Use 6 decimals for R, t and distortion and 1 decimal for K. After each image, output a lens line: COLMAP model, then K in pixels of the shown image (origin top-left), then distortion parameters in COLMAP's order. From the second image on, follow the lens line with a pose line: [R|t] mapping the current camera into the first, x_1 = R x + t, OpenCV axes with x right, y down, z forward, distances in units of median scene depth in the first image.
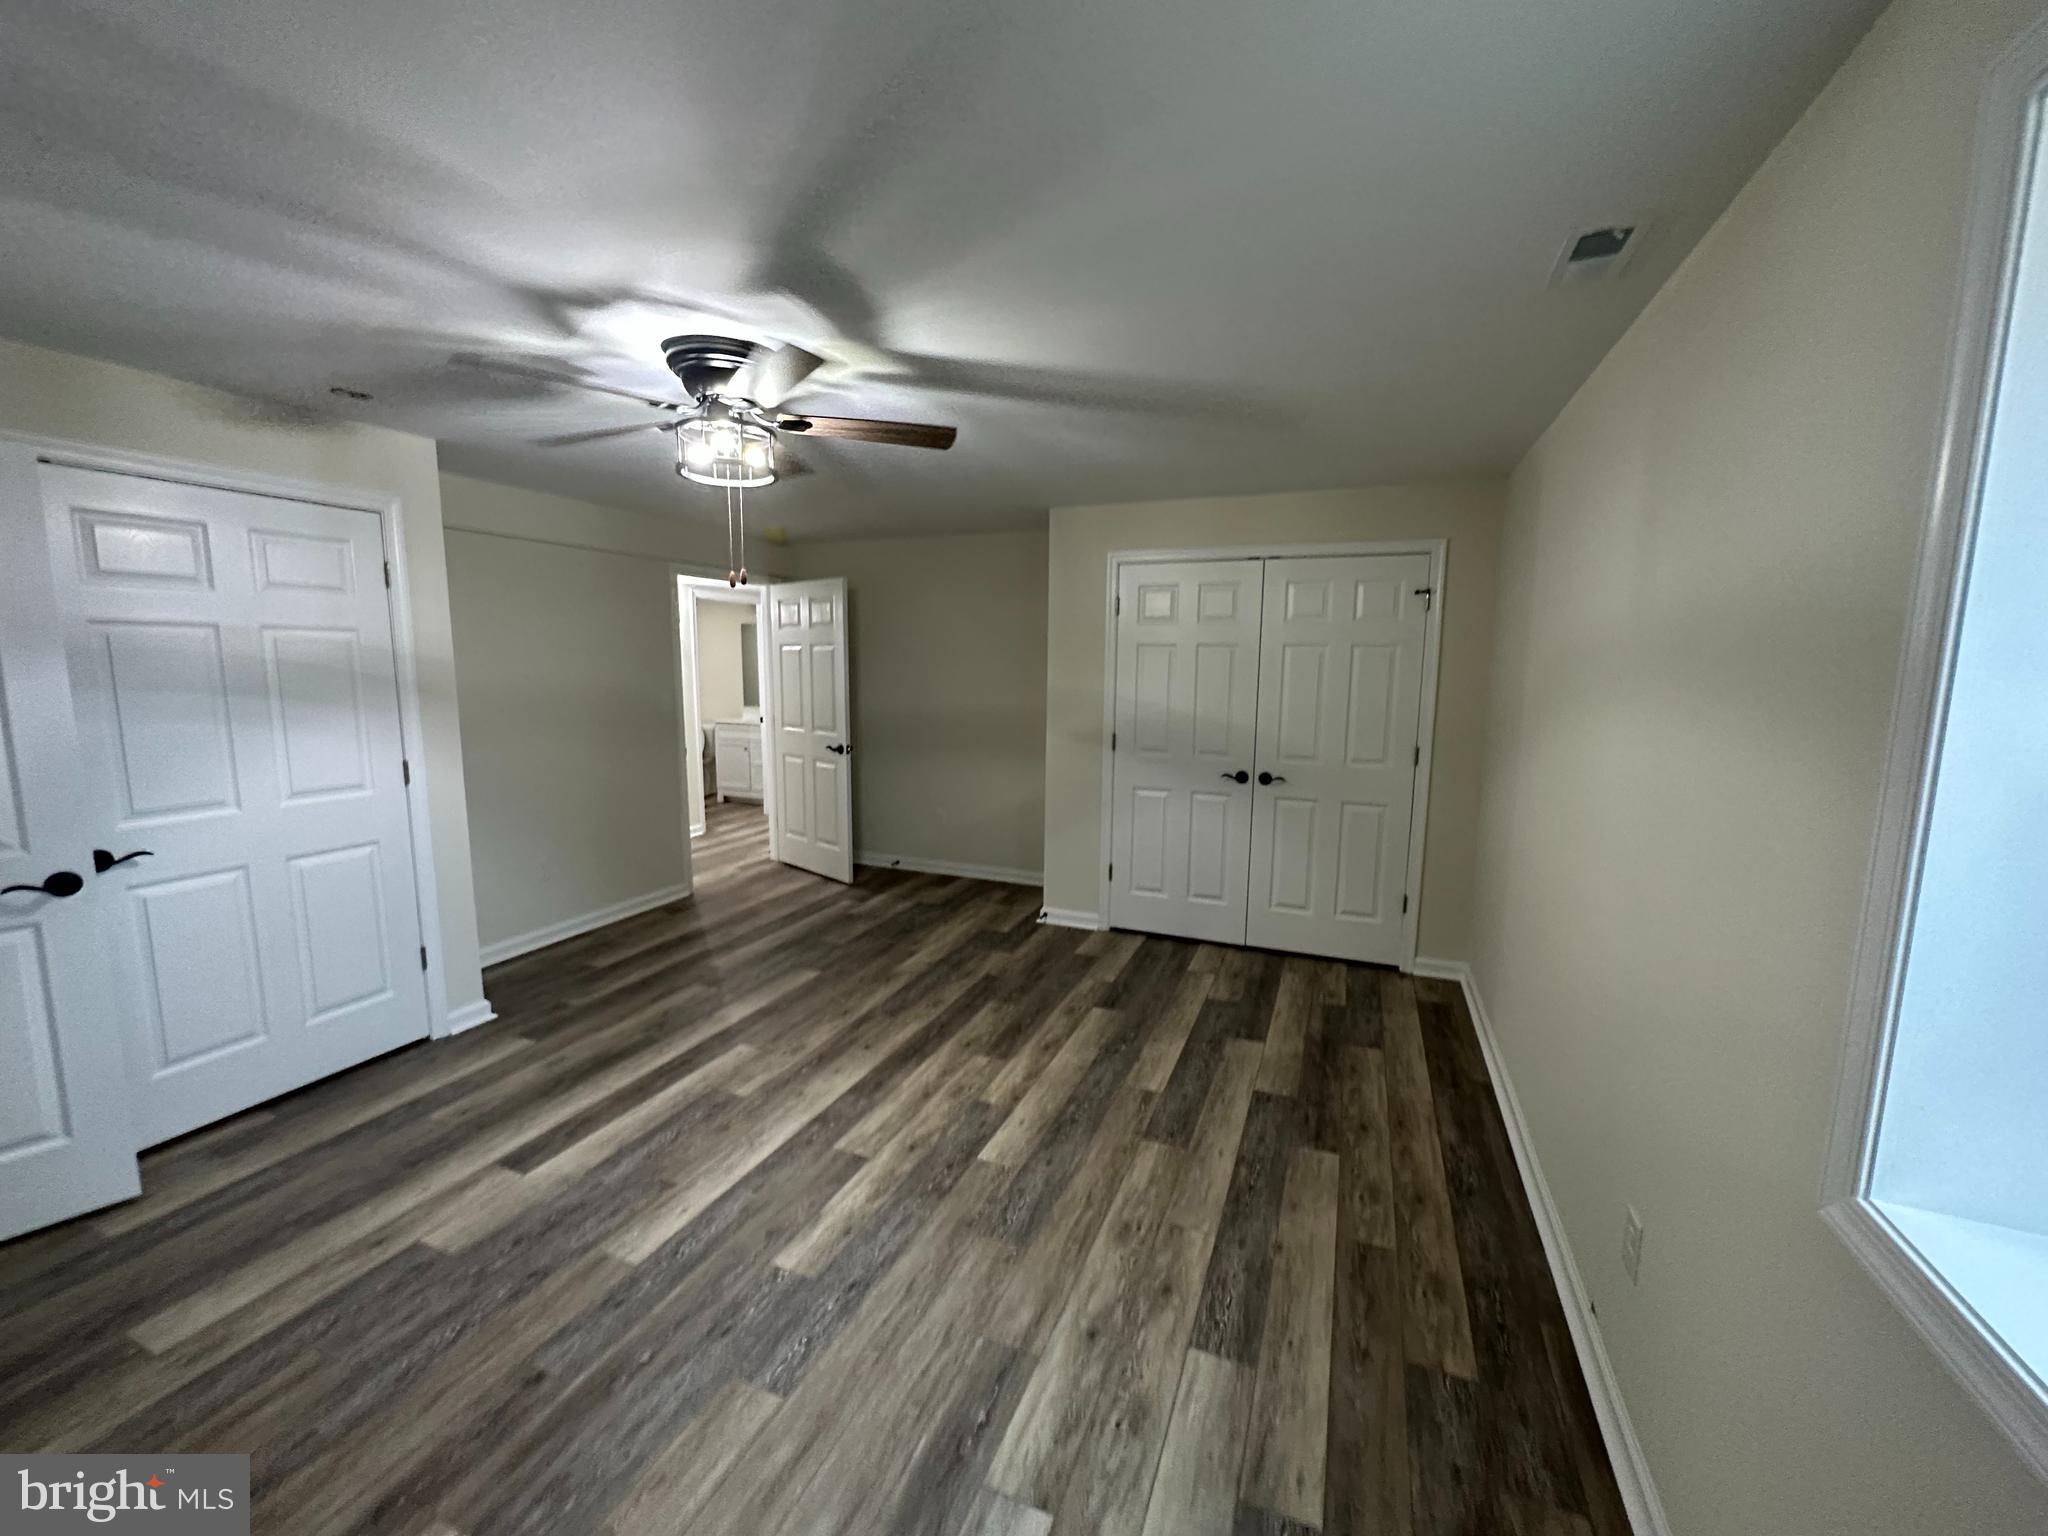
lens RADIAL K [[814.7, 0, 1022.0], [0, 814.7, 768.0], [0, 0, 1]] dist [0.000380, 0.000075]
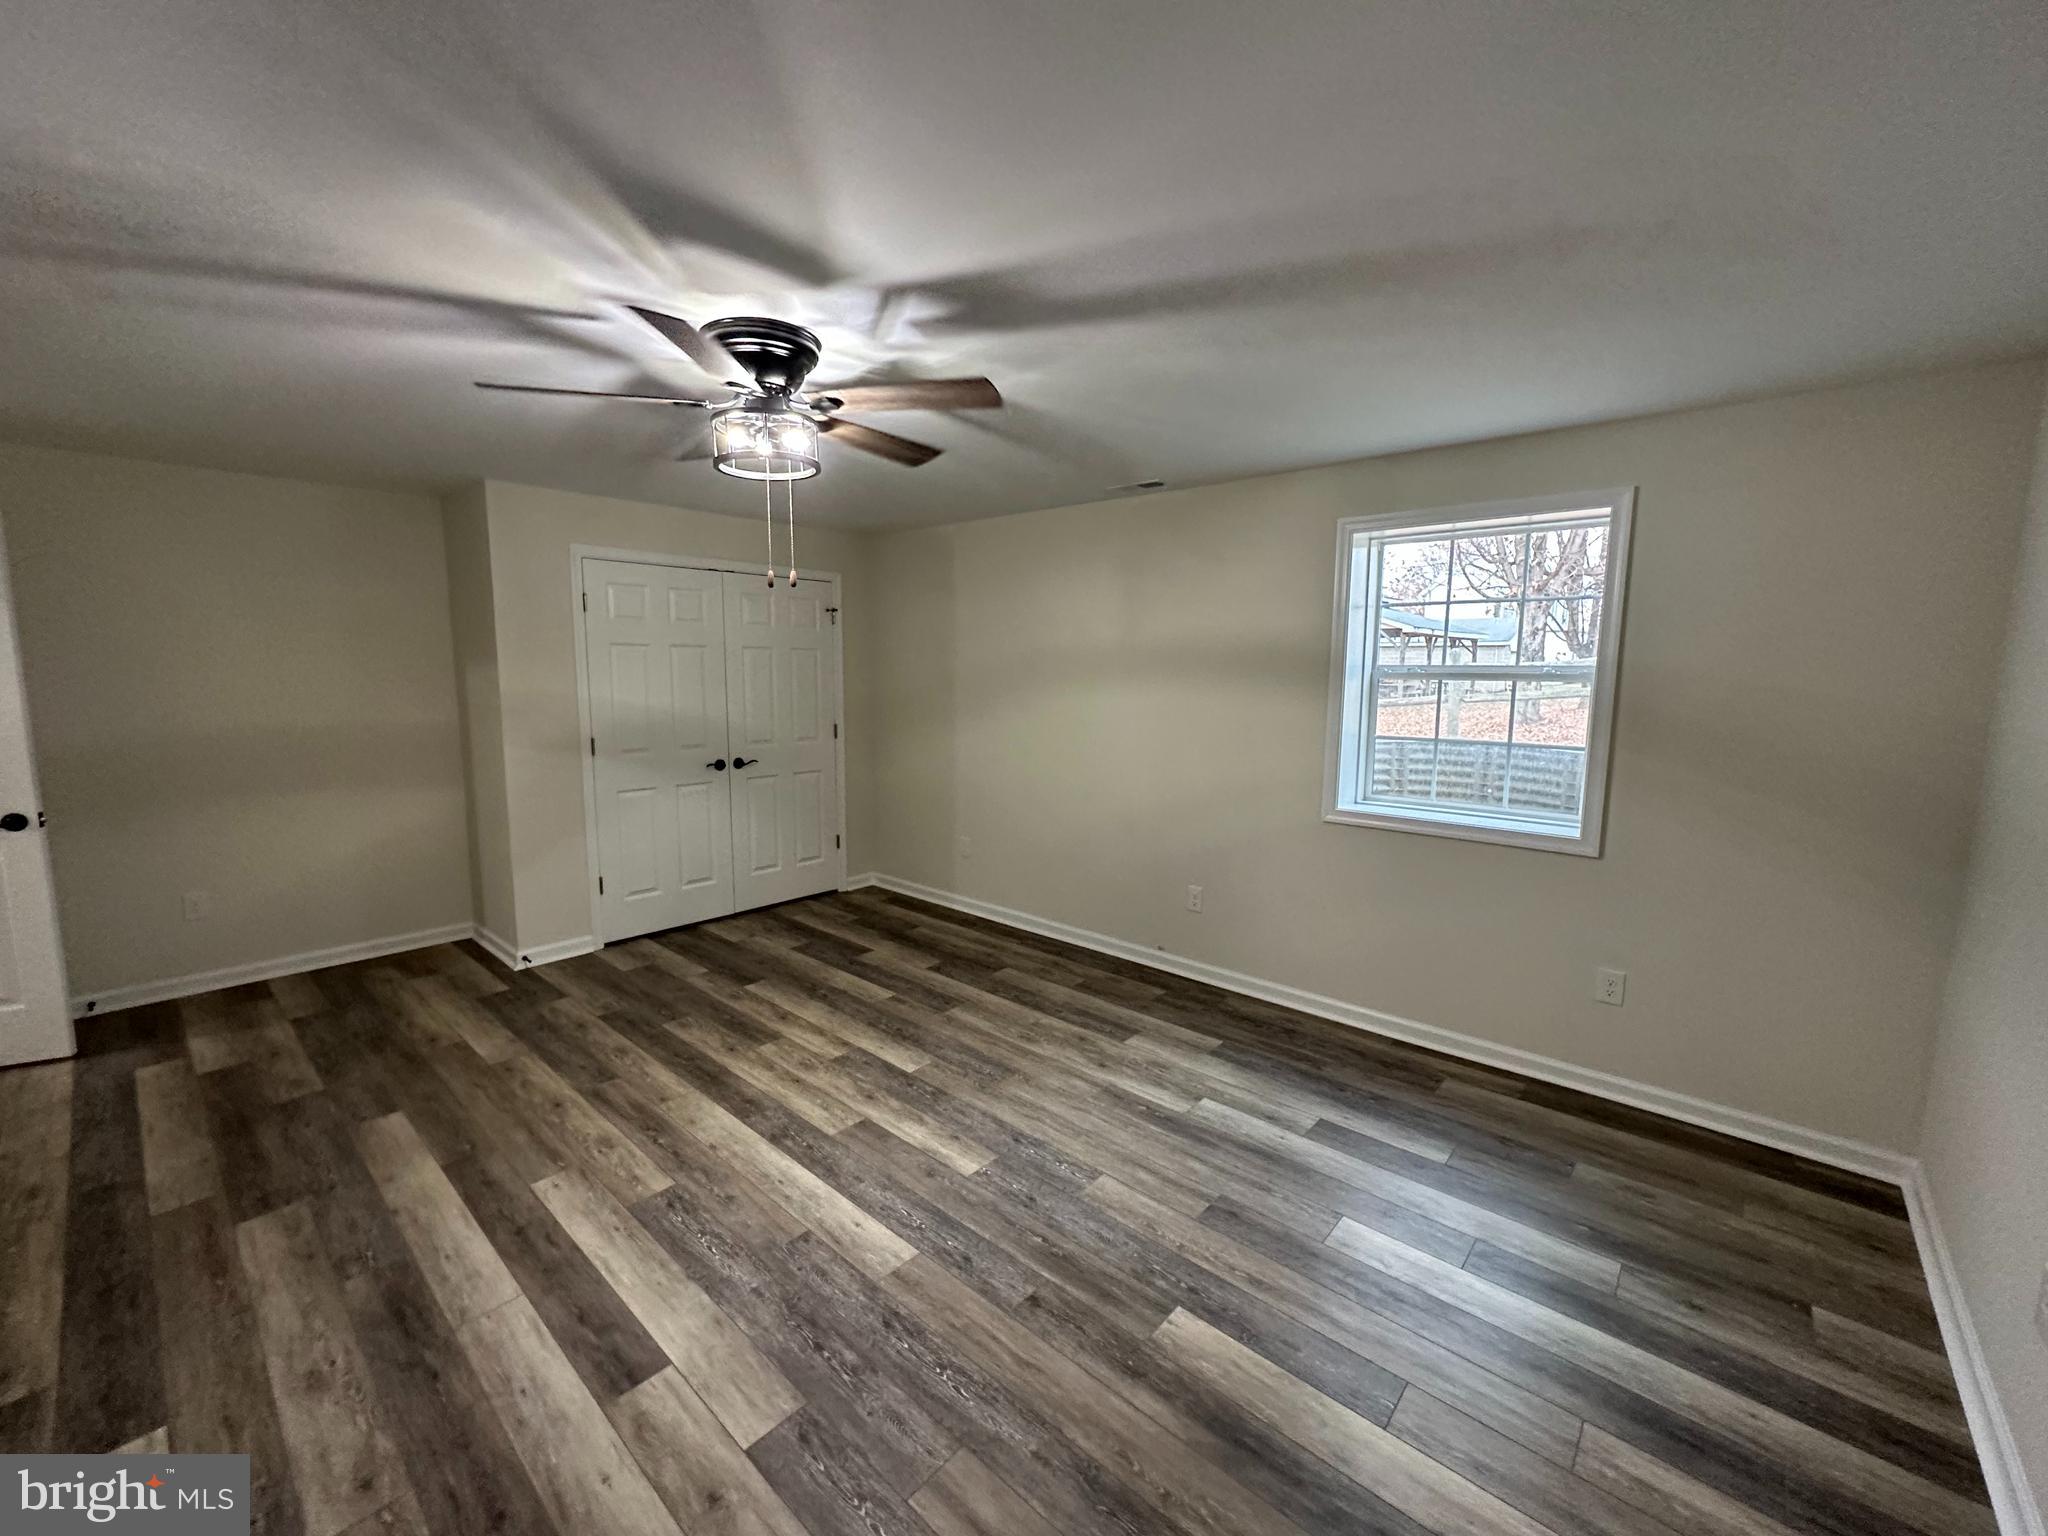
lens RADIAL K [[816.2, 0, 1024.0], [0, 816.2, 768.0], [0, 0, 1]] dist [-0.001835, 0.000121]
pose [[0.329577, -0.123017, 0.936080, -0.967799], [0.117147, 0.989142, 0.088745, -0.052251], [-0.936833, 0.080410, 0.340410, 0.349438]]
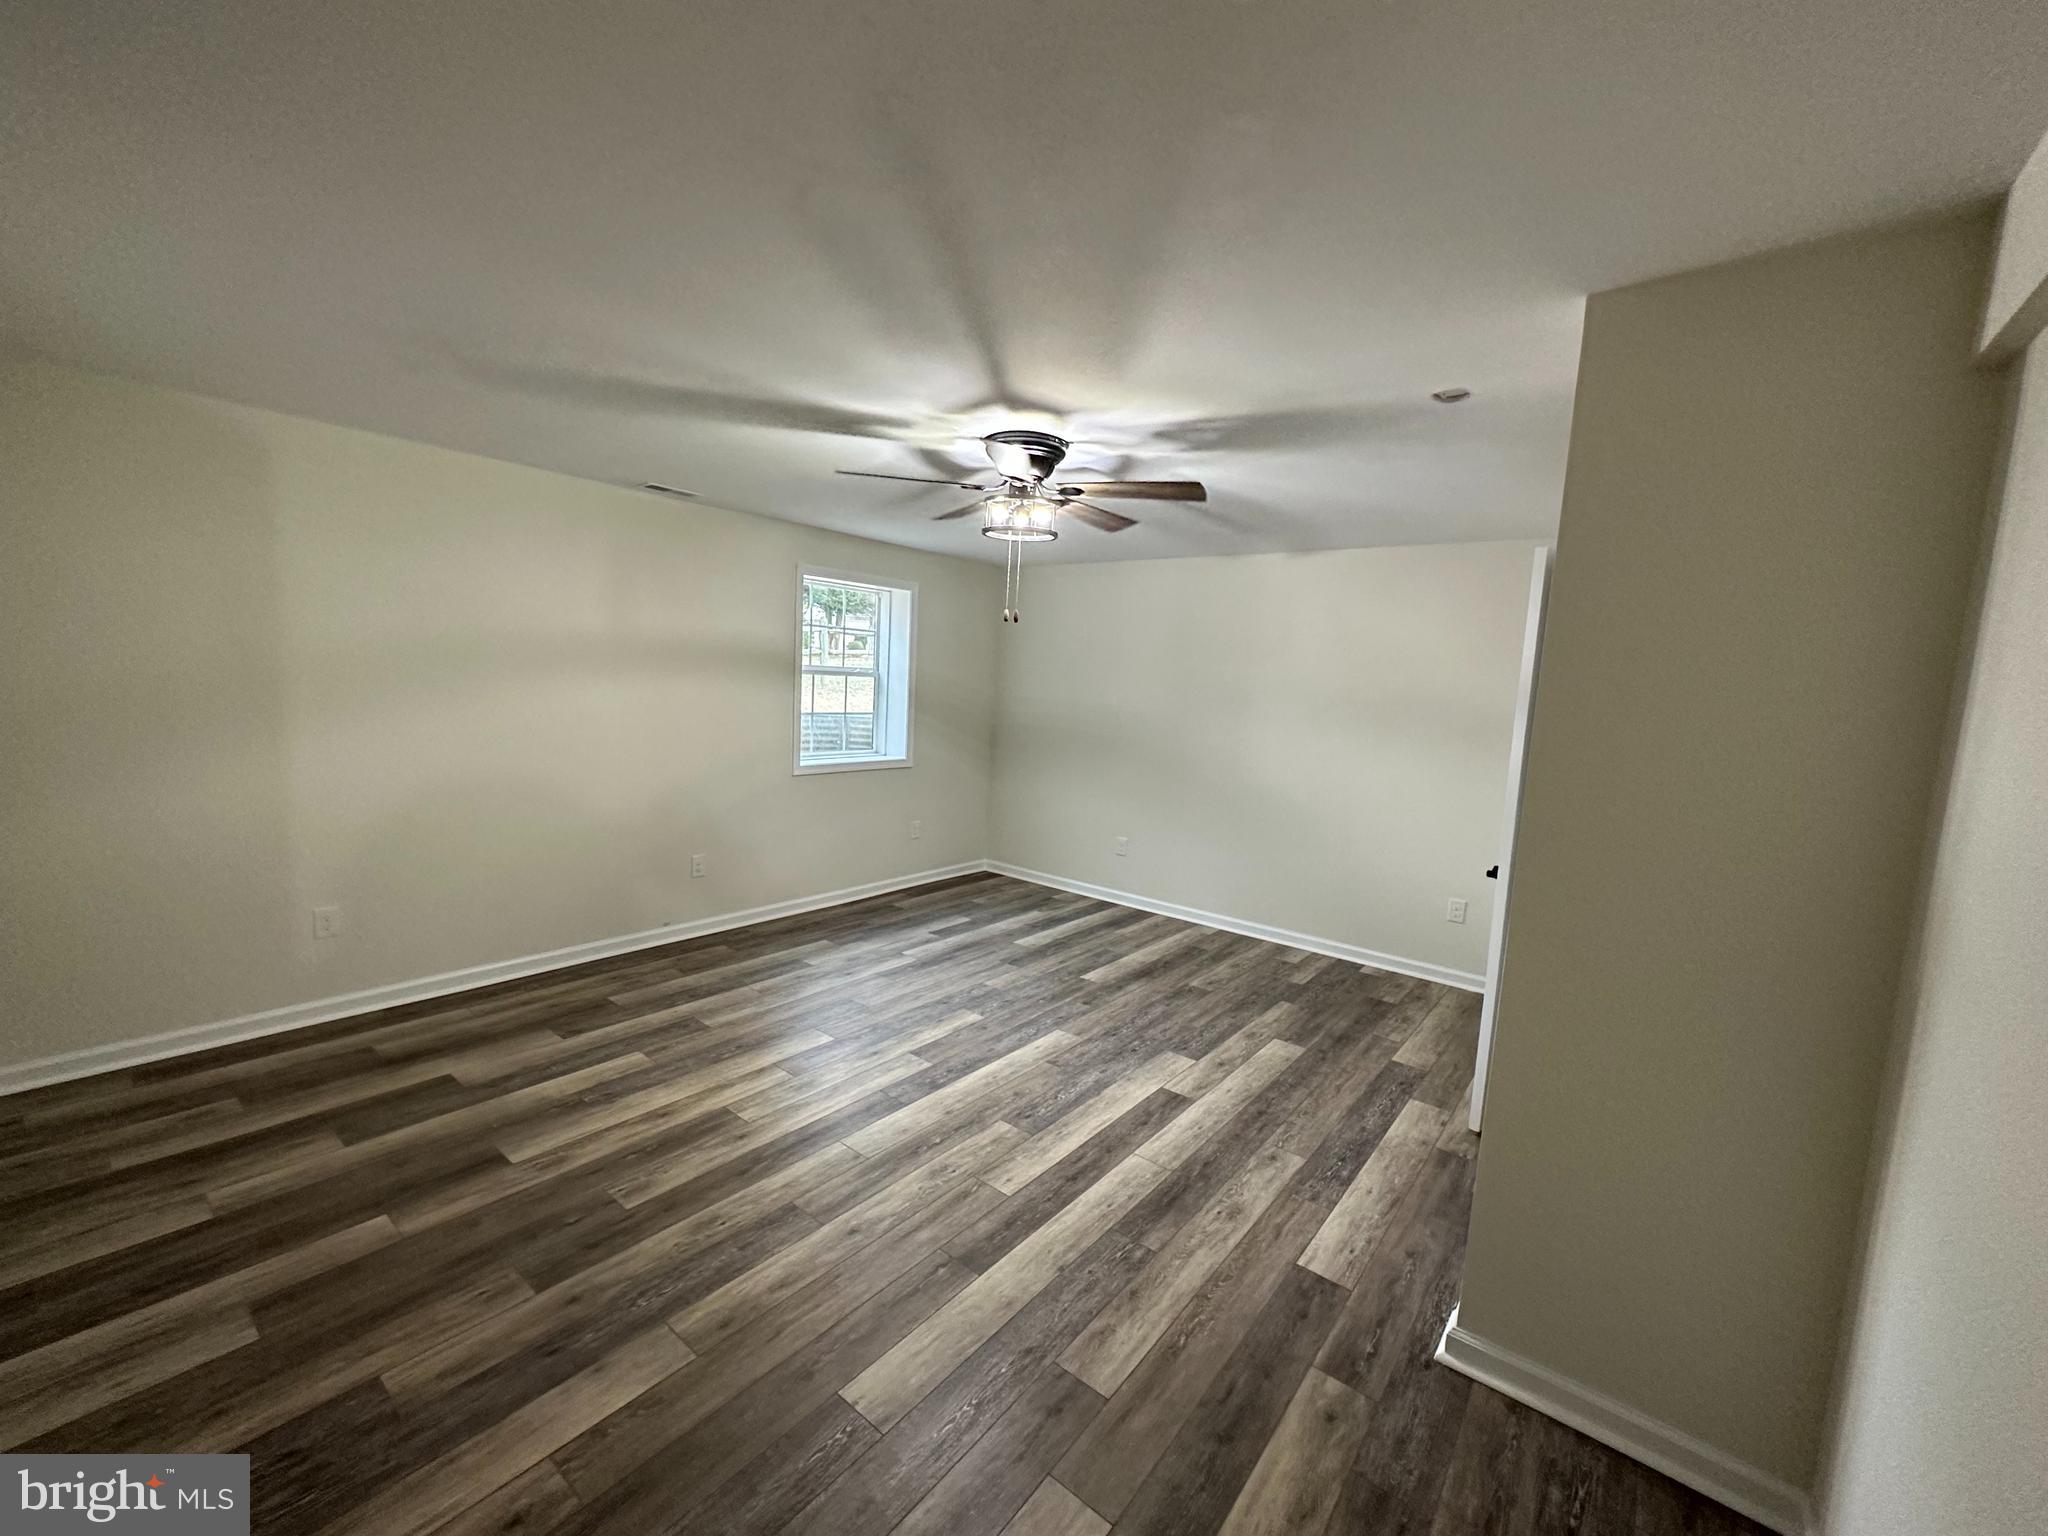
lens RADIAL K [[814.7, 0, 1022.0], [0, 814.7, 768.0], [0, 0, 1]] dist [0.000380, 0.000075]
pose [[-0.957703, -0.089777, 0.273394, -0.605435], [-0.023613, 0.971400, 0.236271, -0.249846], [-0.286786, 0.219821, -0.932433, 1.848510]]
